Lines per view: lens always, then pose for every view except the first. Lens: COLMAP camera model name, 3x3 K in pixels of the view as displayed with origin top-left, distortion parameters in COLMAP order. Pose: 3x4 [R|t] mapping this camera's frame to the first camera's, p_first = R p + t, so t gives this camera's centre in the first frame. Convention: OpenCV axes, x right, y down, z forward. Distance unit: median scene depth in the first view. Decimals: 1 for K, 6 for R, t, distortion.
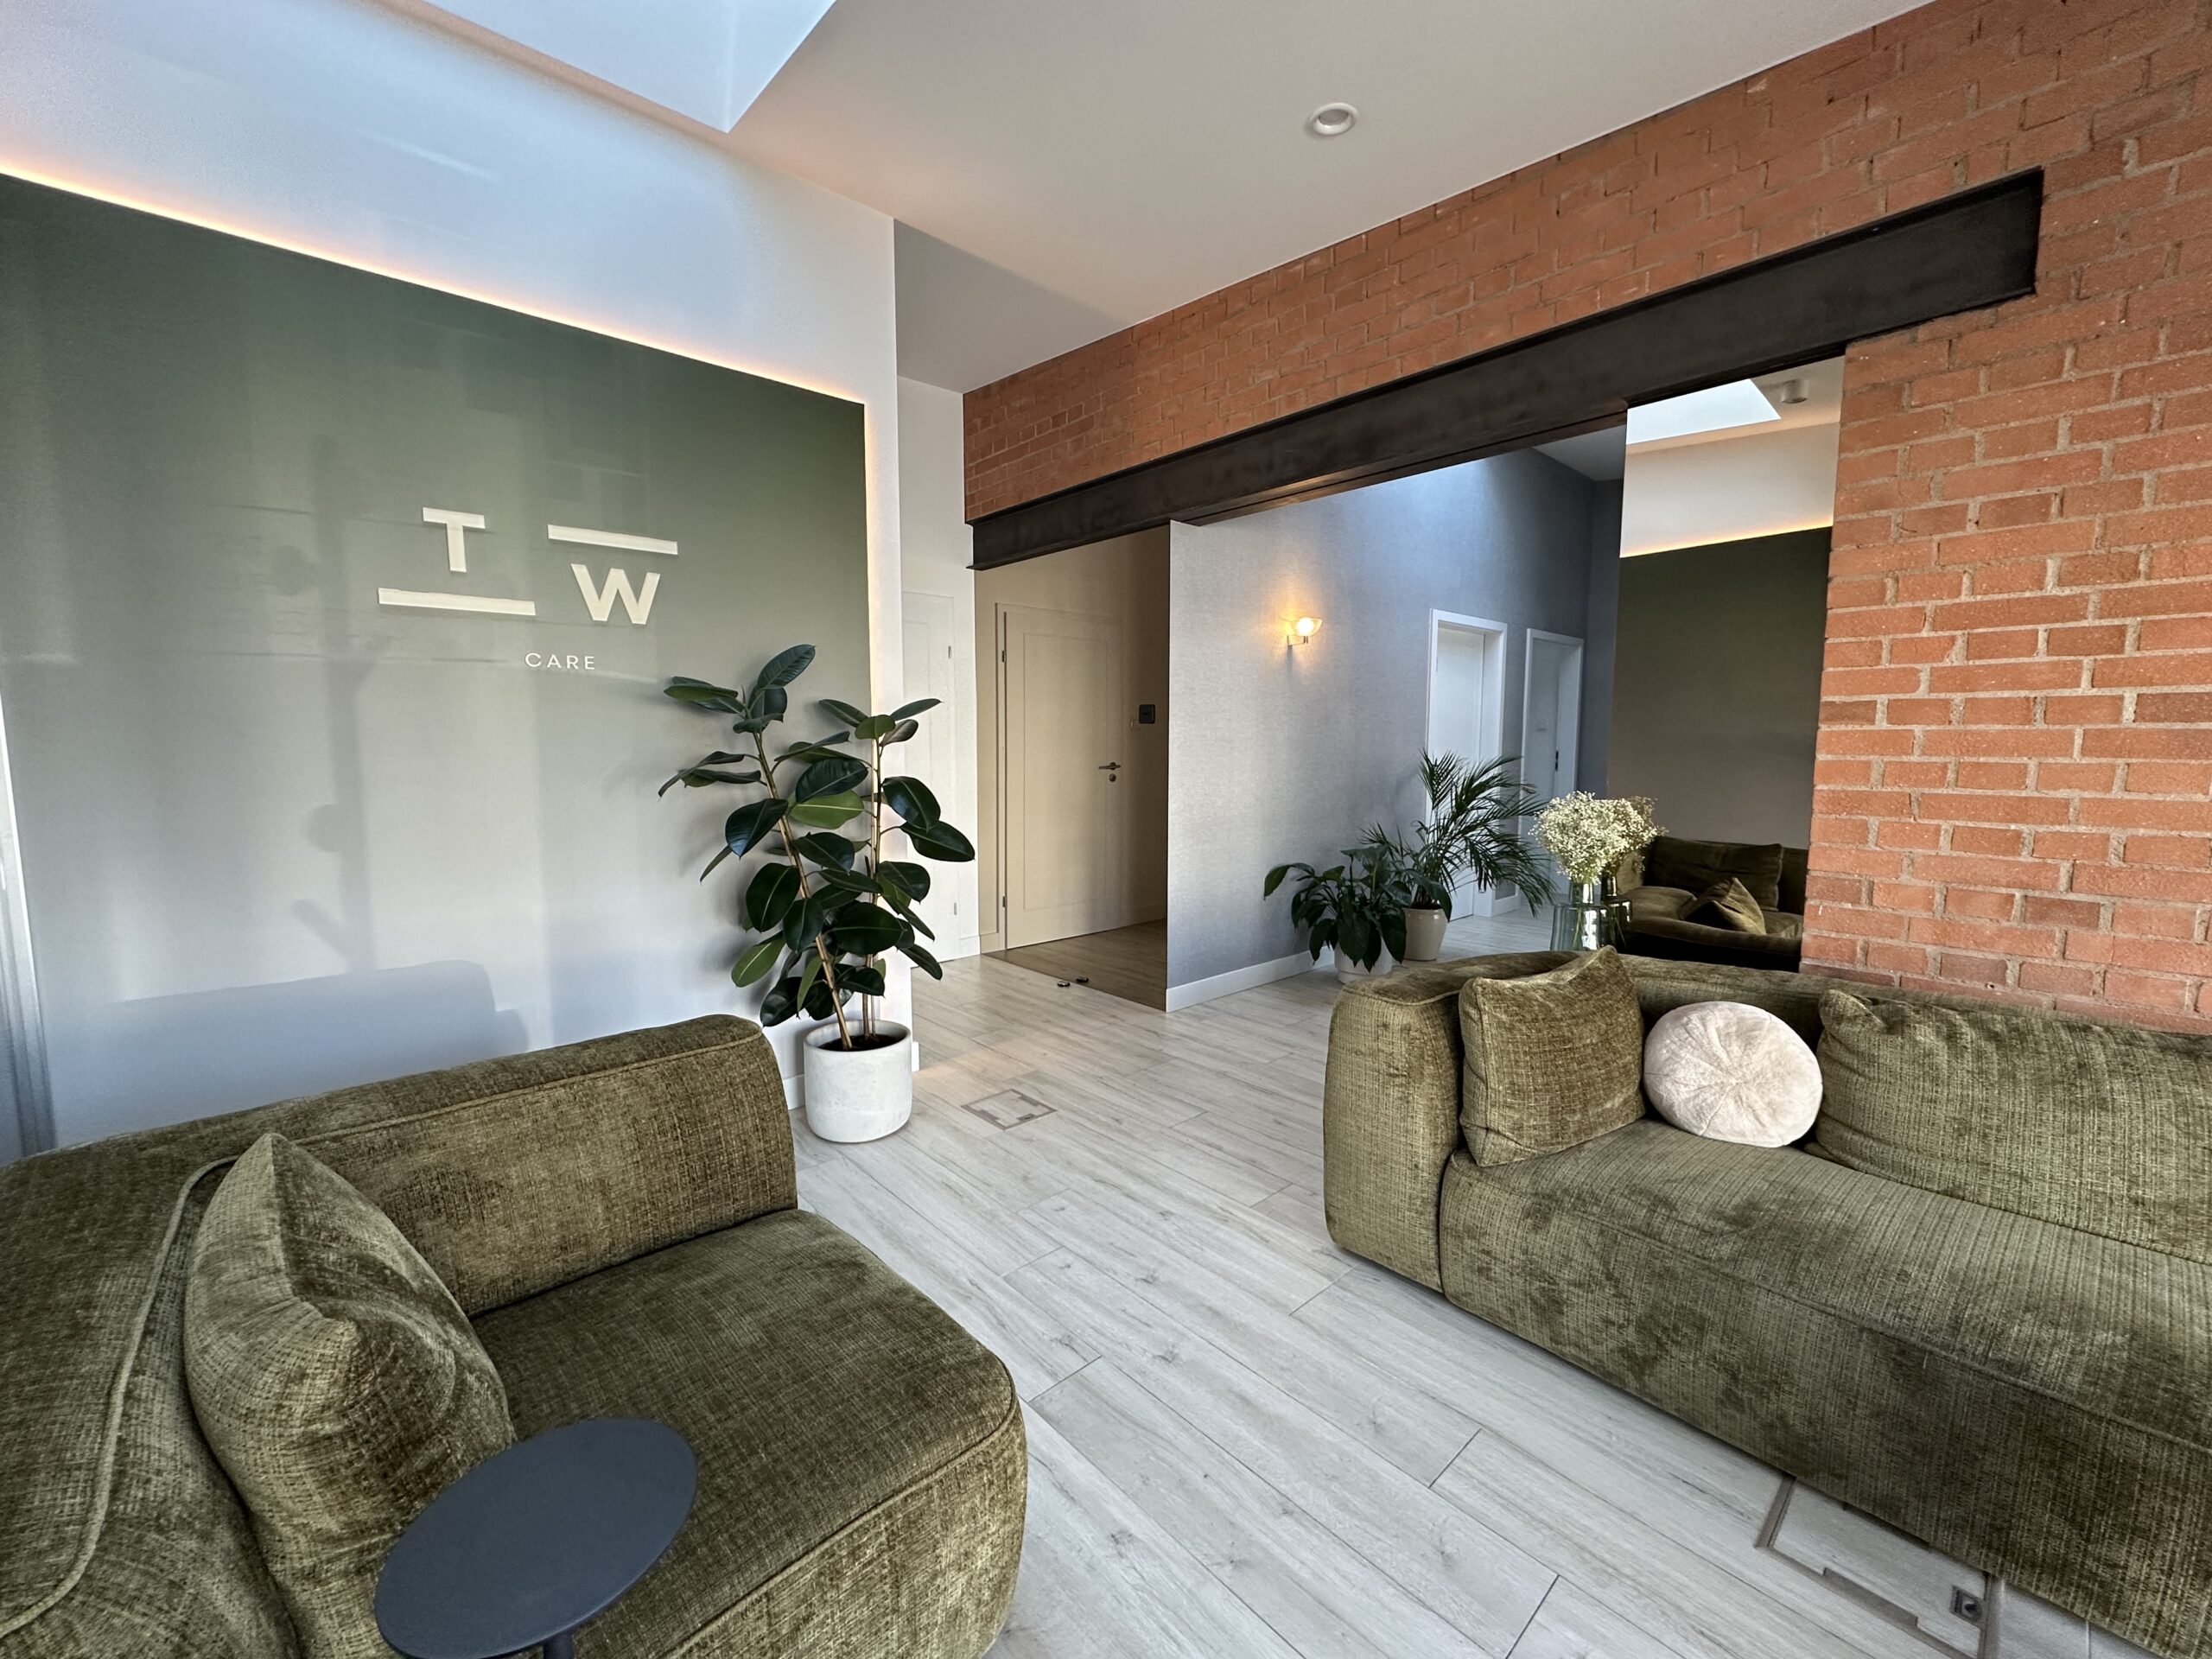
lens RADIAL K [[879.9, 0, 1108.4], [0, 879.9, 827.4], [0, 0, 1]] dist [-0.002392, 0.000083]
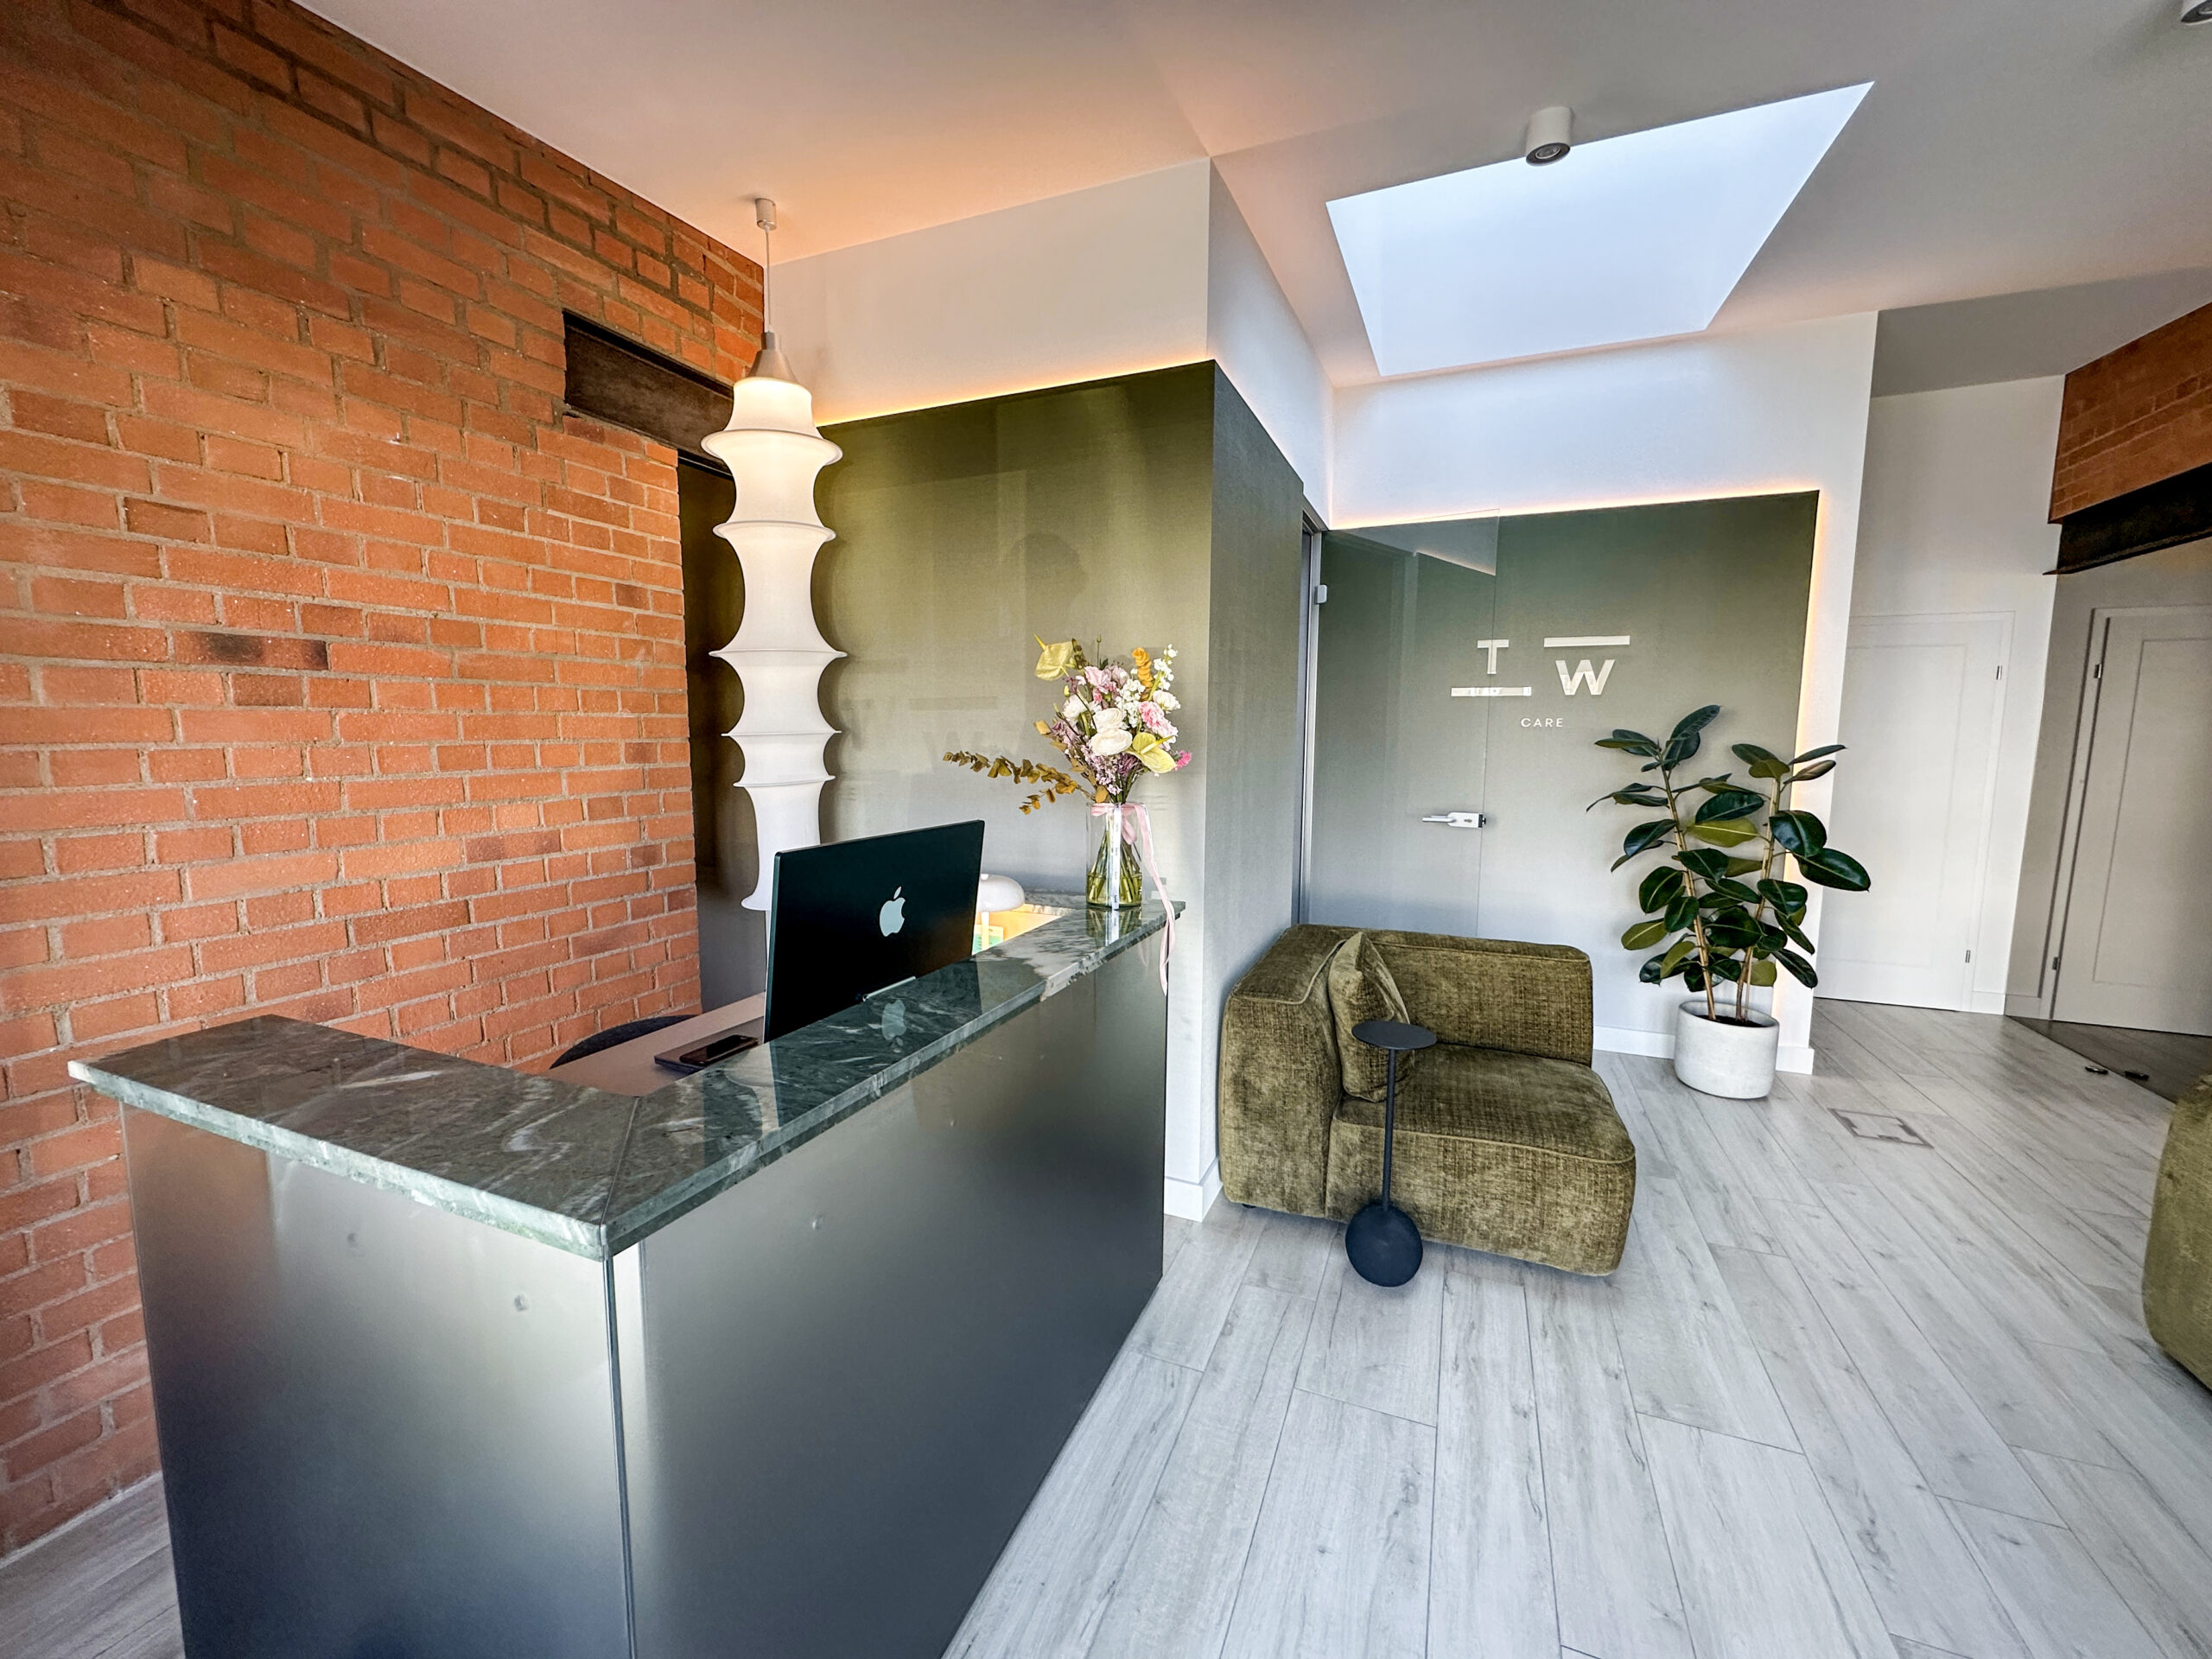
lens RADIAL K [[879.9, 0, 1108.4], [0, 879.9, 827.4], [0, 0, 1]] dist [-0.002392, 0.000083]
pose [[0.430478, 0.101827, -0.896839, 0.440269], [-0.096531, 0.993111, 0.066423, -0.024838], [0.897424, 0.057979, 0.437342, -0.357185]]
